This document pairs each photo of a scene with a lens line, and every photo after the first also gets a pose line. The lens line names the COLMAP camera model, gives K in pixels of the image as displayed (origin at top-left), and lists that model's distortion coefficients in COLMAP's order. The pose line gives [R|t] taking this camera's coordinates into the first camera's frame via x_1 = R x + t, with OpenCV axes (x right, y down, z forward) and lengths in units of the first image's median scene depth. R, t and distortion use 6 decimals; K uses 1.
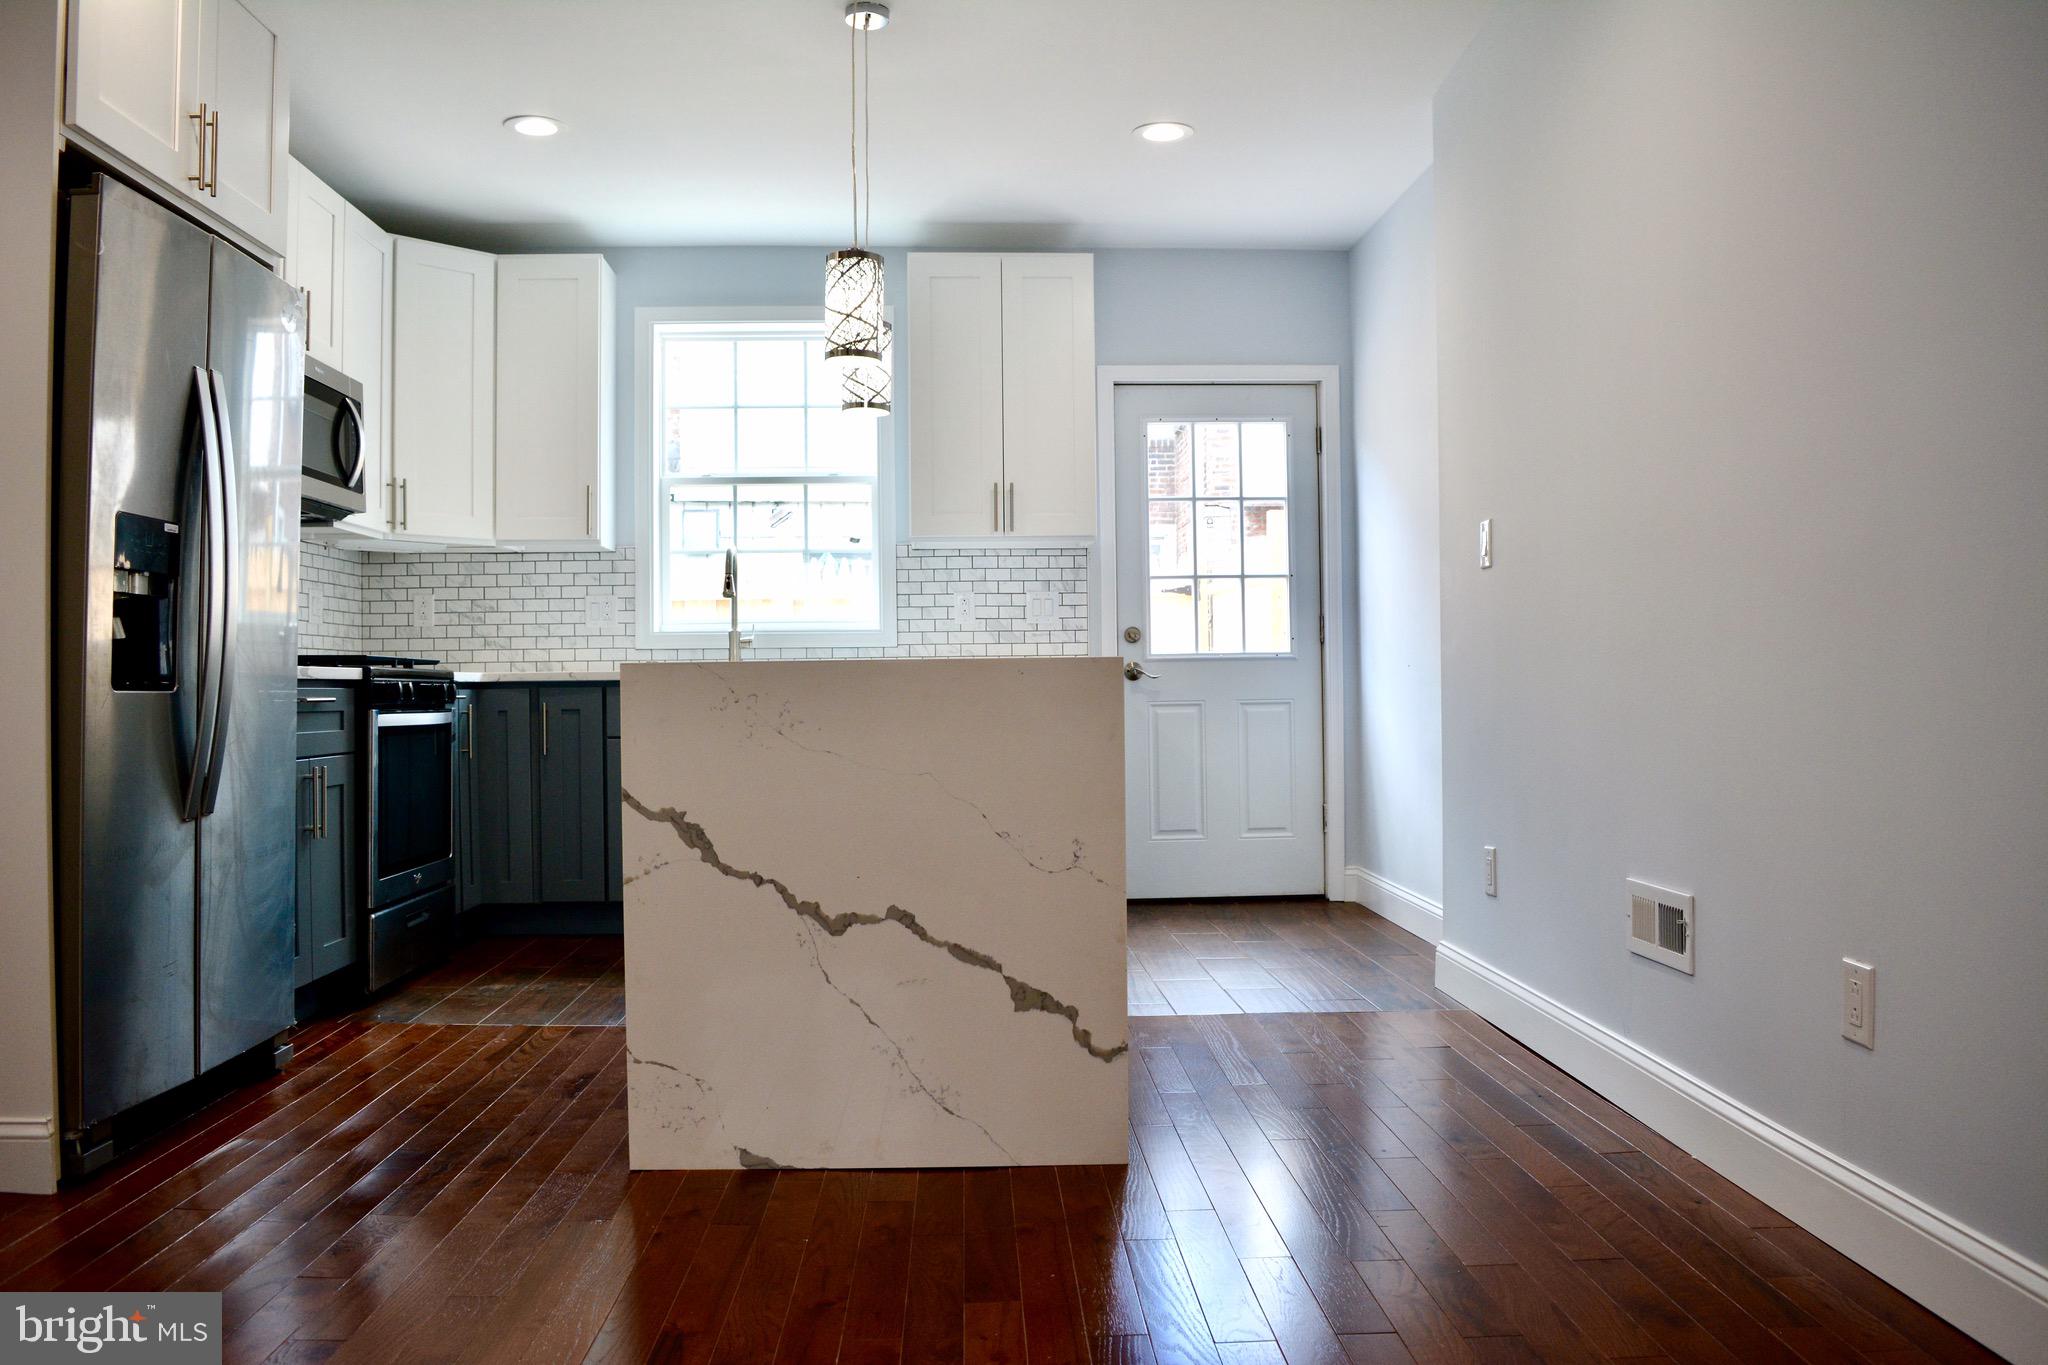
lens RADIAL K [[1603.9, 0, 1026.4], [0, 1603.9, 683.5], [0, 0, 1]] dist [-0.096975, 0.021582]
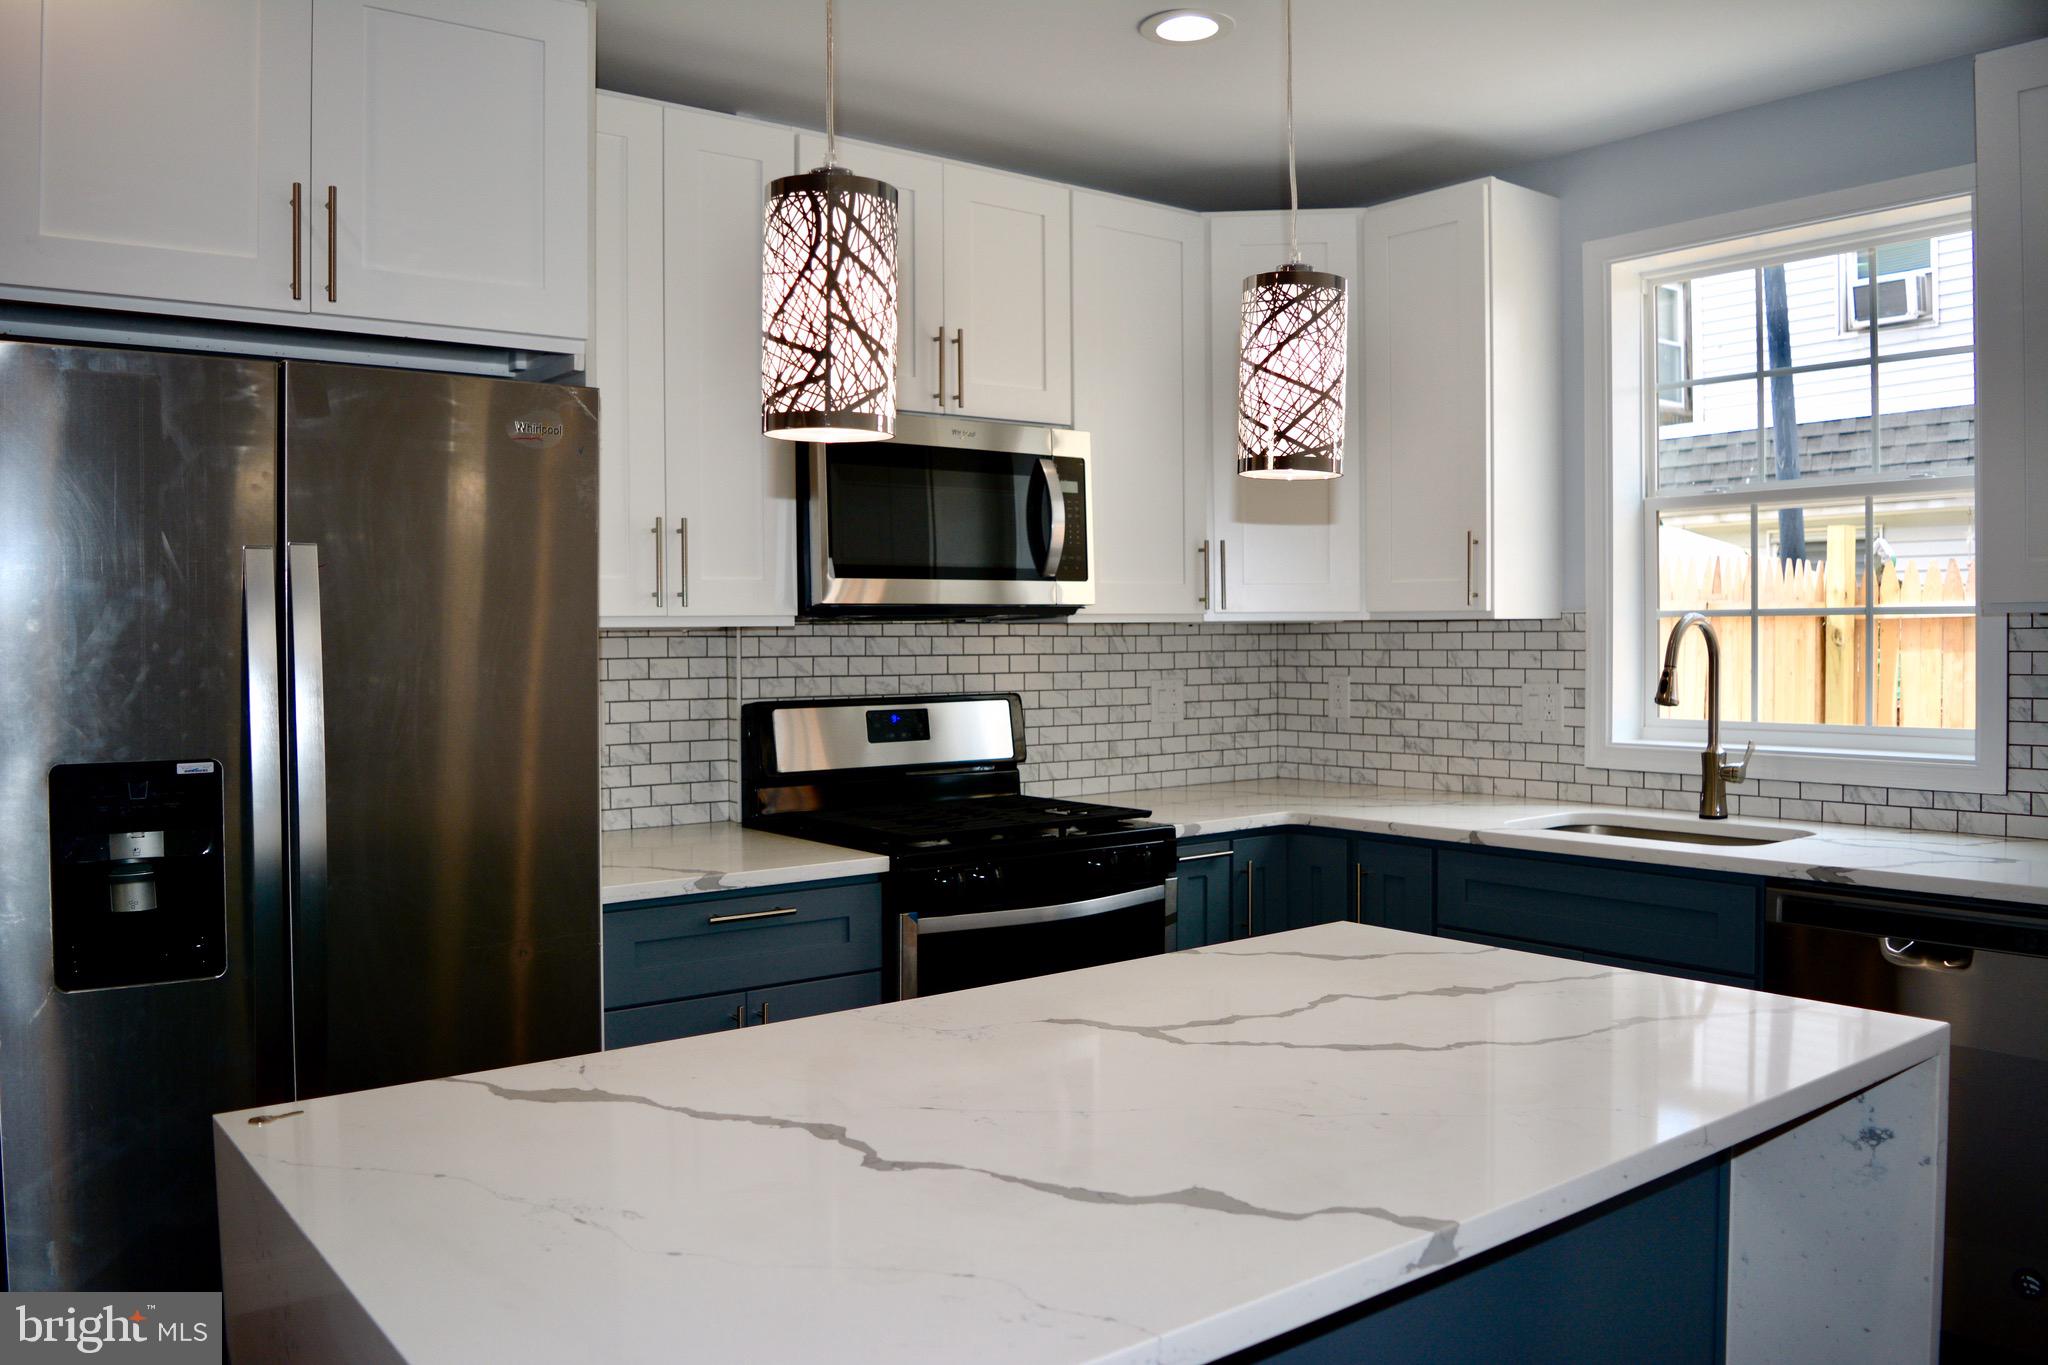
lens RADIAL K [[1603.9, 0, 1028.9], [0, 1603.9, 670.7], [0, 0, 1]] dist [-0.096975, 0.021582]
pose [[0.580883, 0.024550, -0.813617, 0.158568], [0.003571, 0.999459, 0.032707, -0.087196], [0.813979, -0.021905, 0.580481, 0.454673]]
